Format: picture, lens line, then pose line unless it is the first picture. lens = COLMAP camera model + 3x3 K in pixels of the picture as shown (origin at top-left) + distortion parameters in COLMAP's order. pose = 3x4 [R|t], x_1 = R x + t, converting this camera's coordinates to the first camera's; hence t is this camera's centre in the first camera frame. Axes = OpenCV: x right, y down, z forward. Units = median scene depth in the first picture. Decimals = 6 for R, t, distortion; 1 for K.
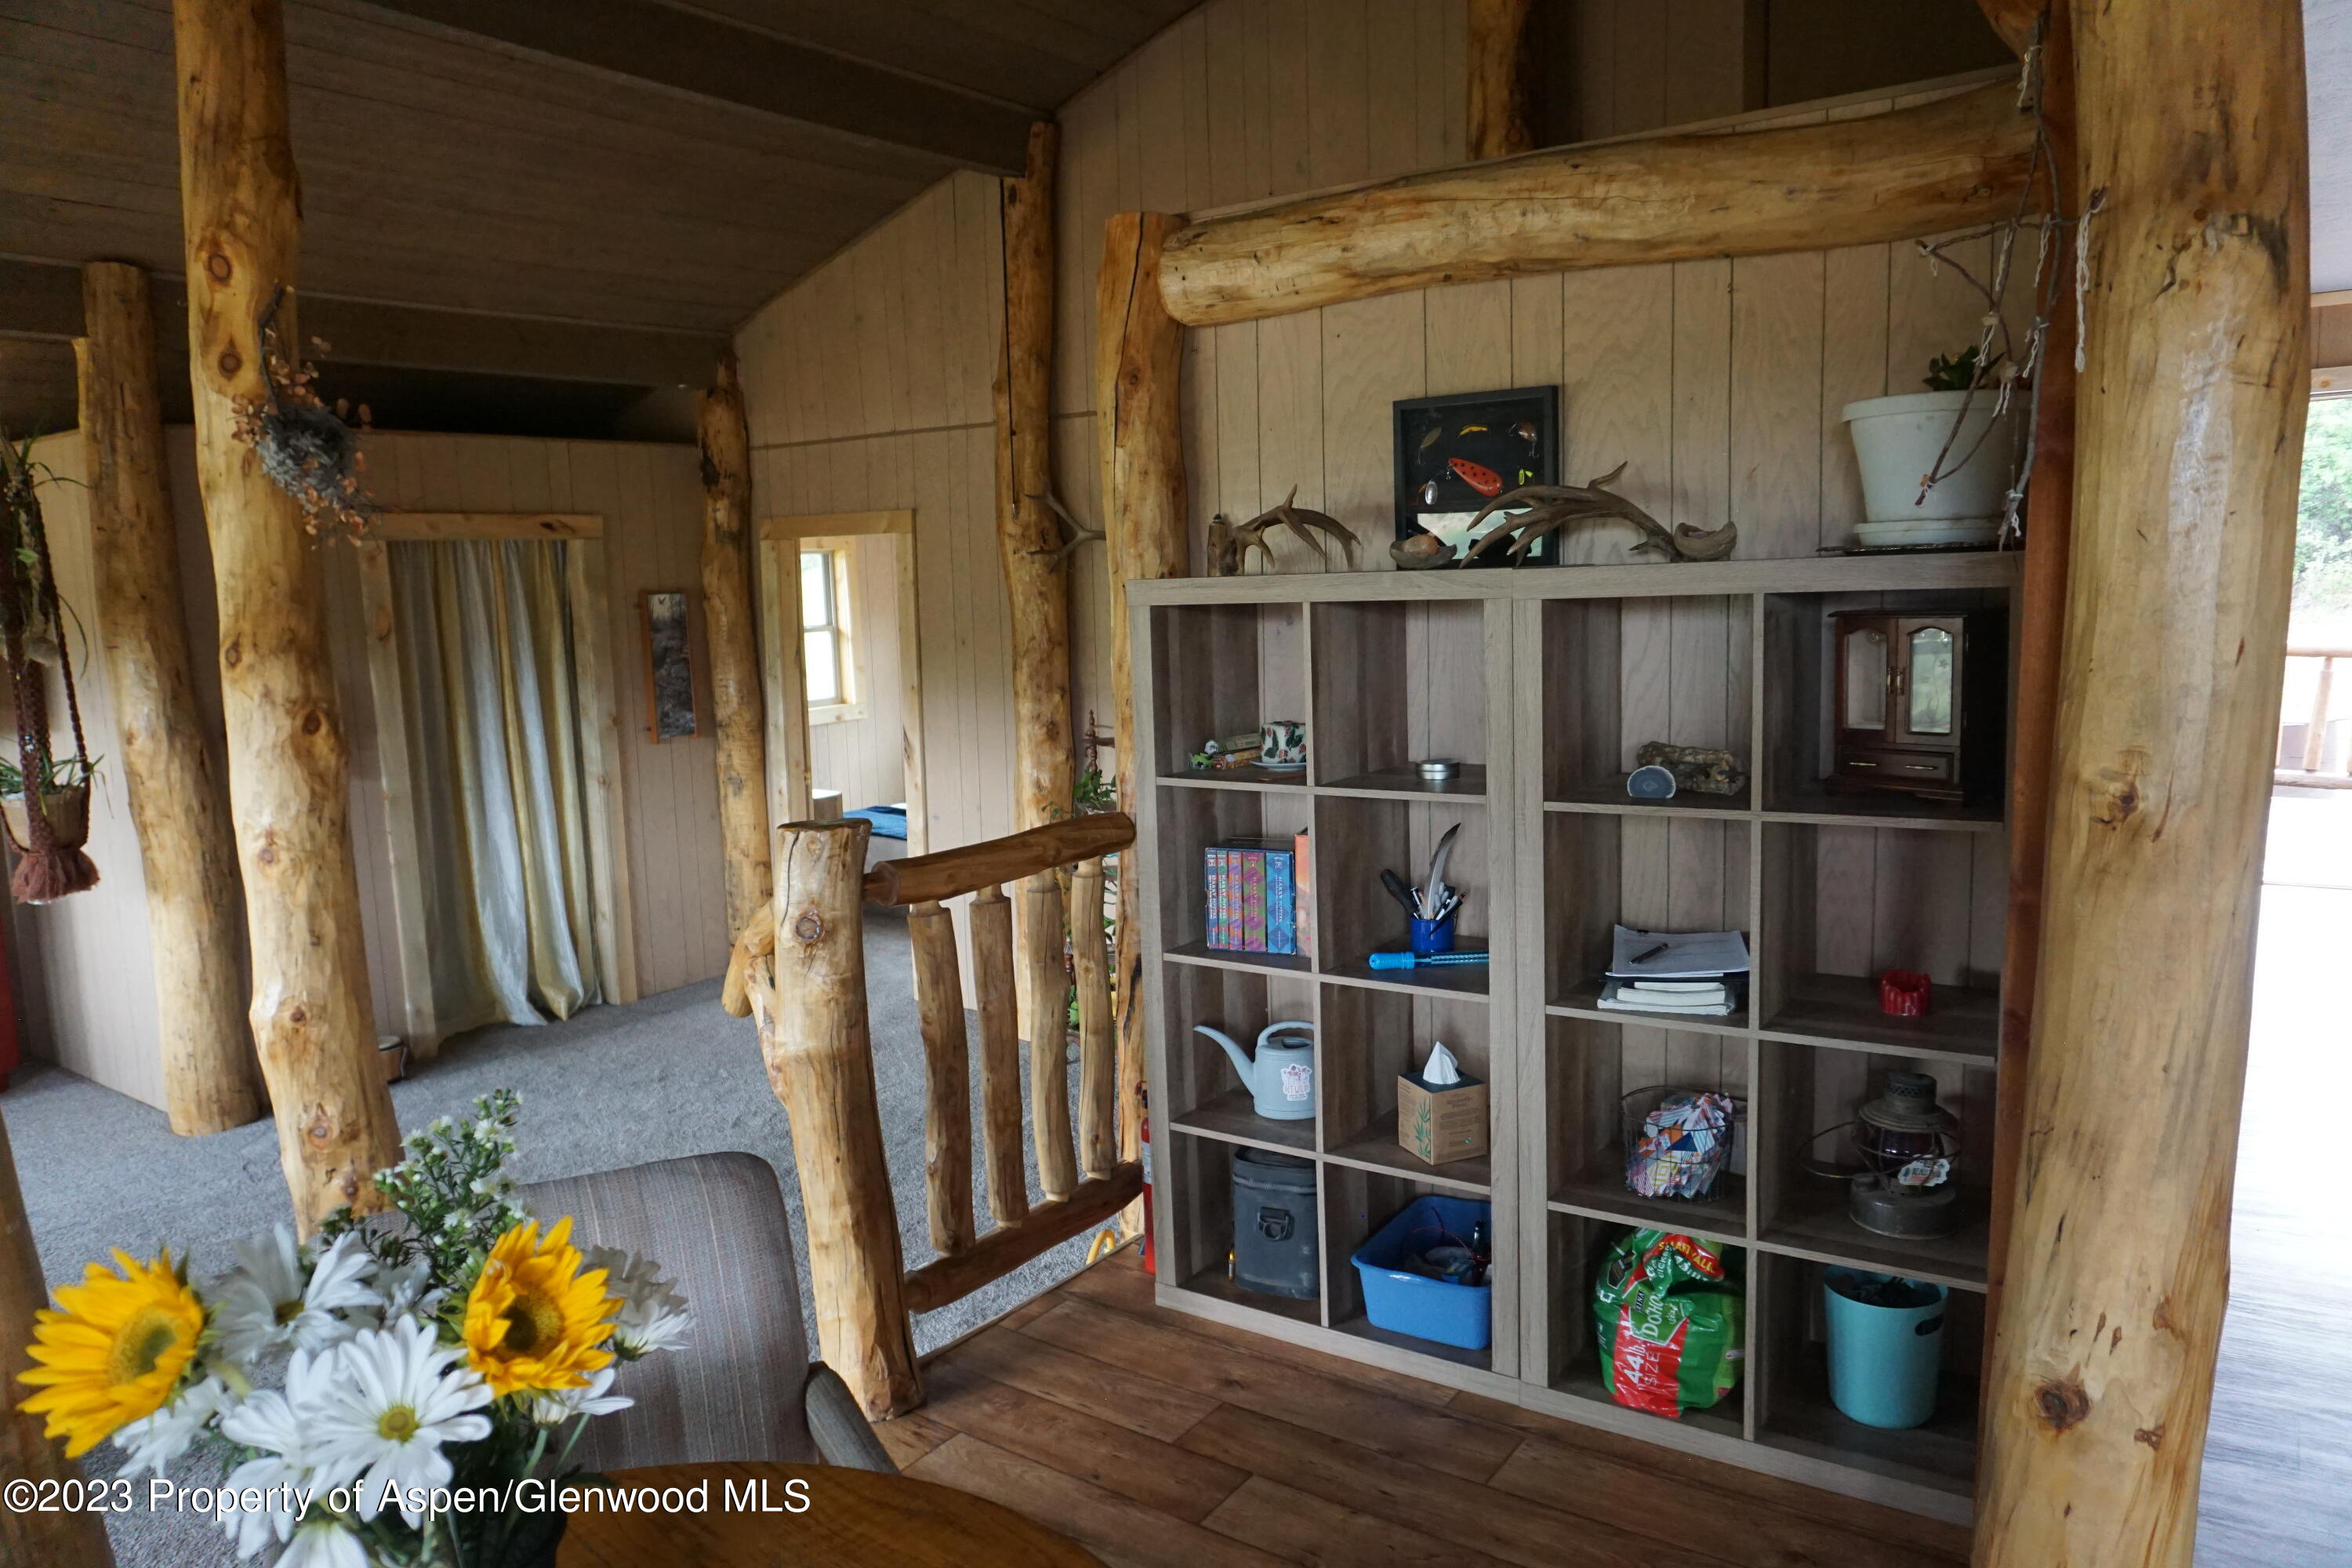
lens RADIAL K [[1578.4, 0, 1176.0], [0, 1578.4, 784.0], [0, 0, 1]] dist [-0.056378, 0.053555]
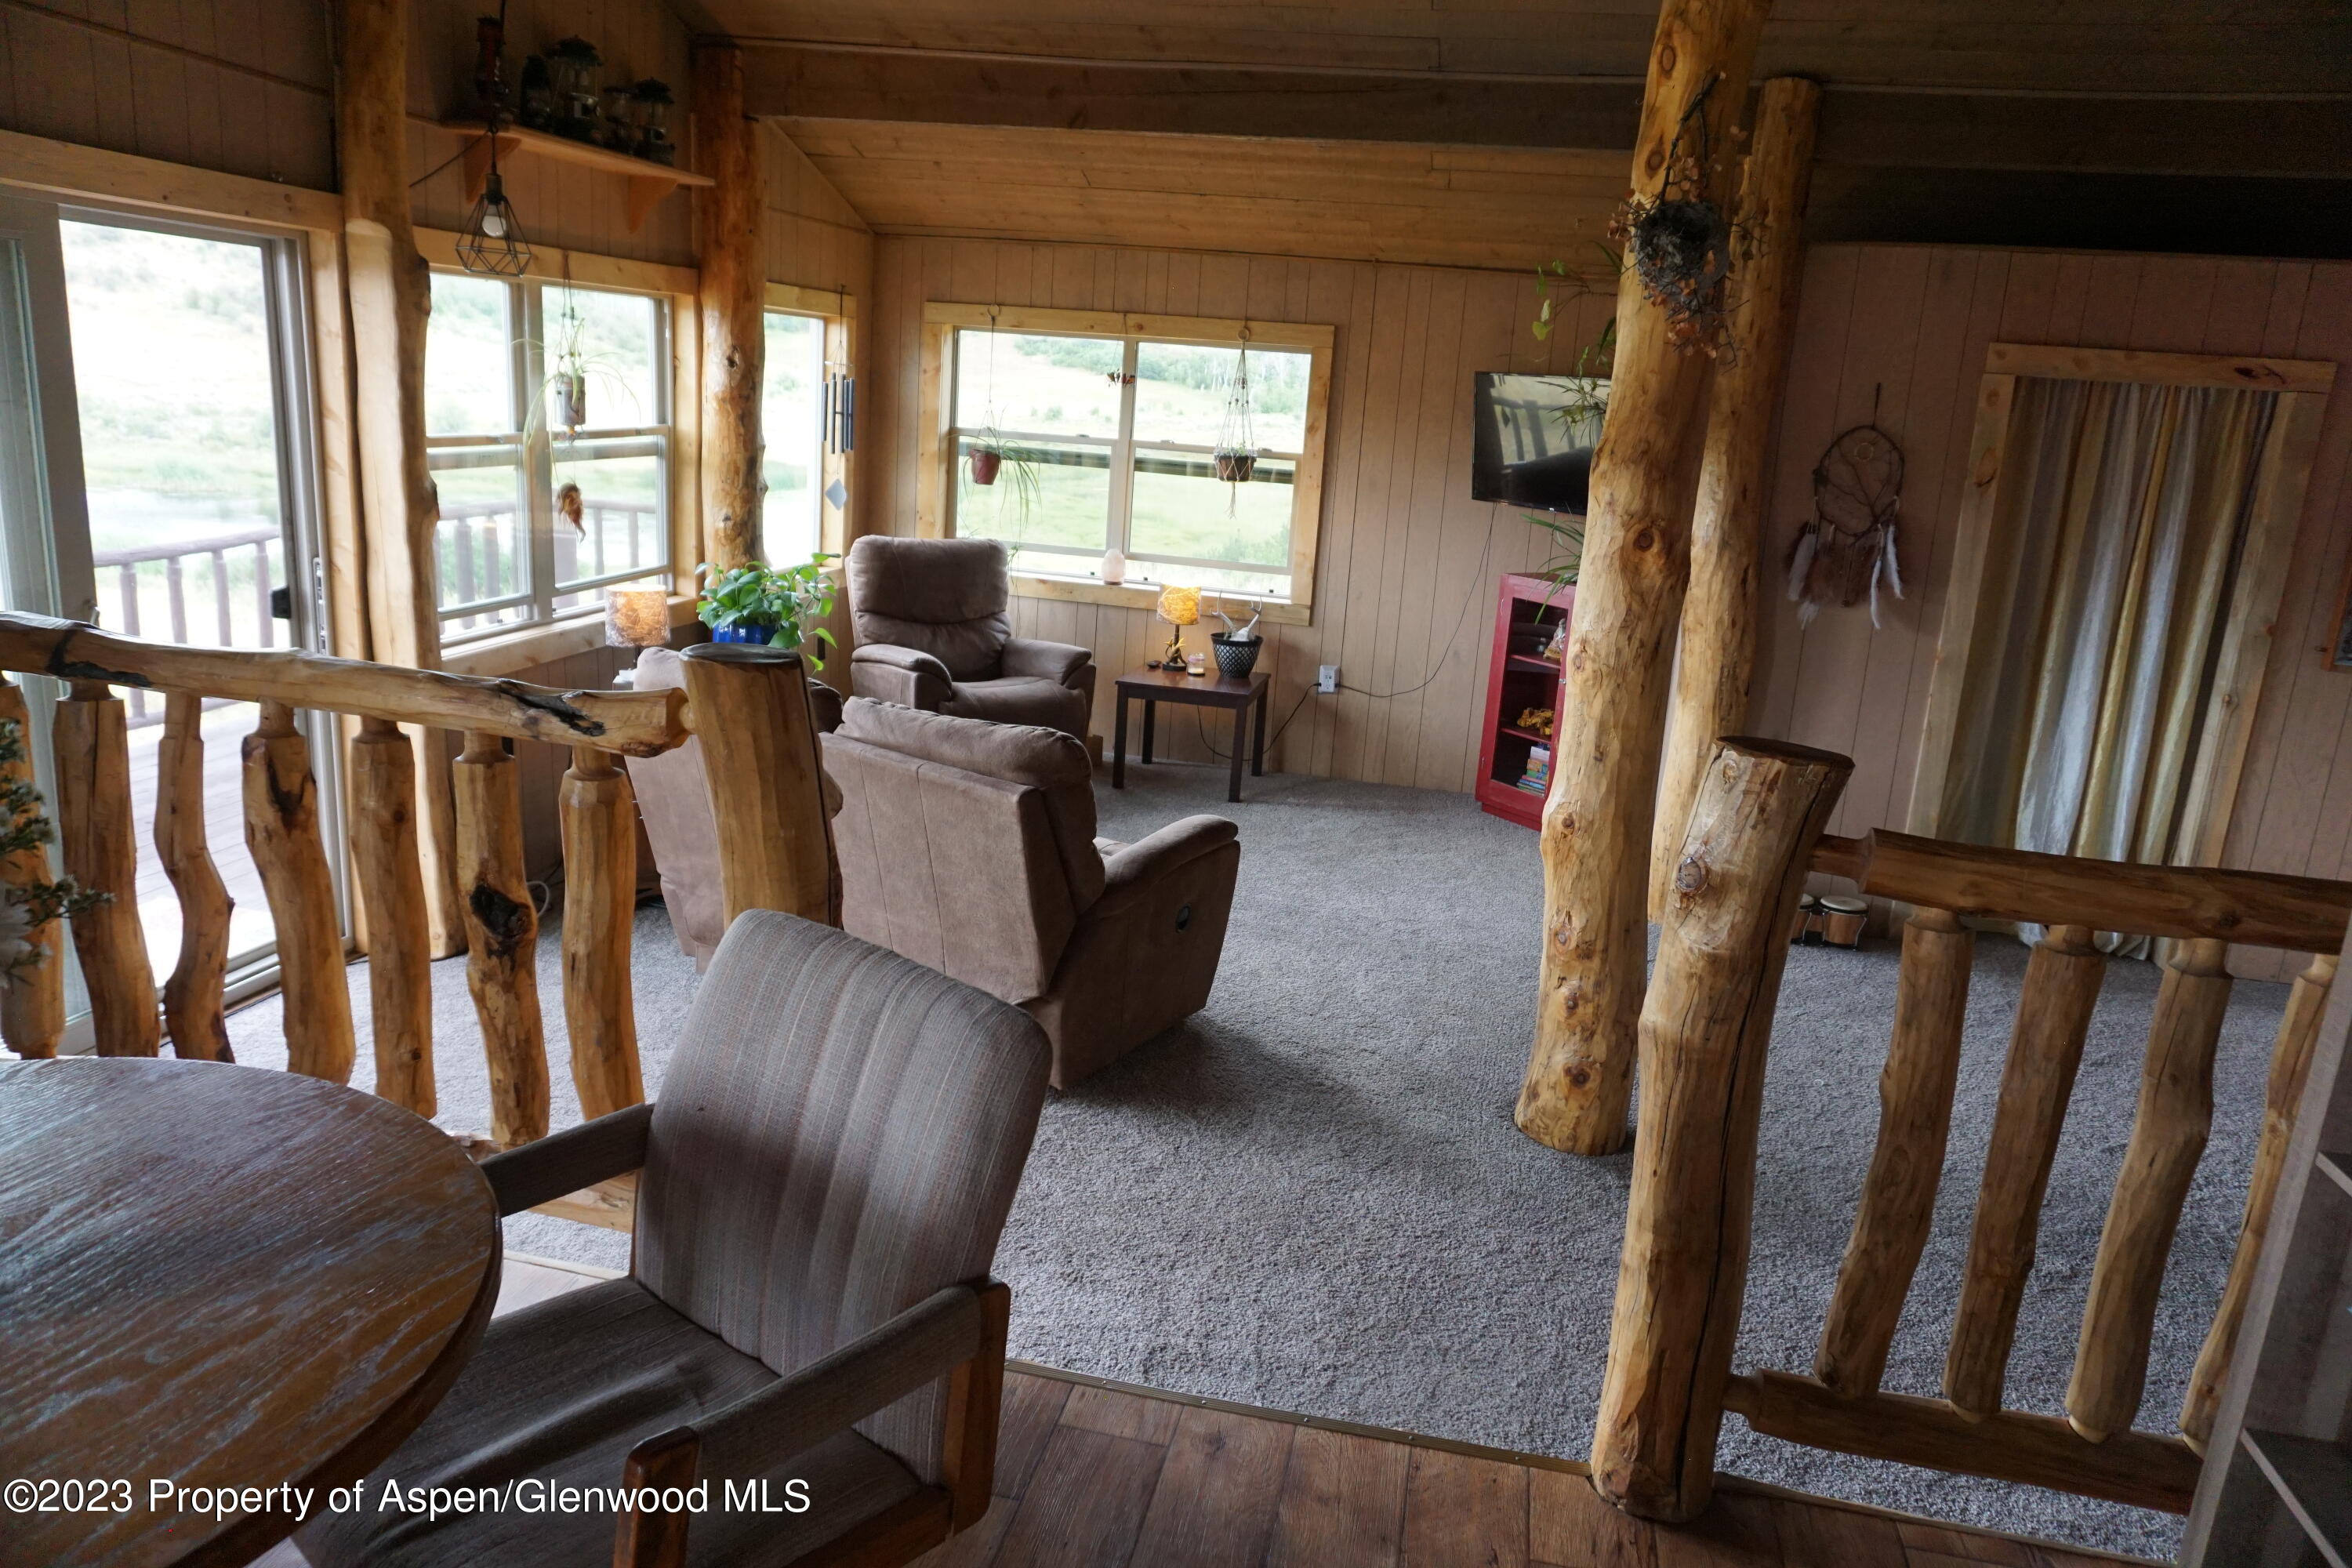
lens RADIAL K [[1578.4, 0, 1176.0], [0, 1578.4, 784.0], [0, 0, 1]] dist [-0.056378, 0.053555]
pose [[0.404164, 0.277867, -0.871459, 0.221321], [-0.198383, 0.956692, 0.213038, -0.043209], [0.892914, 0.086780, 0.441784, 0.315752]]
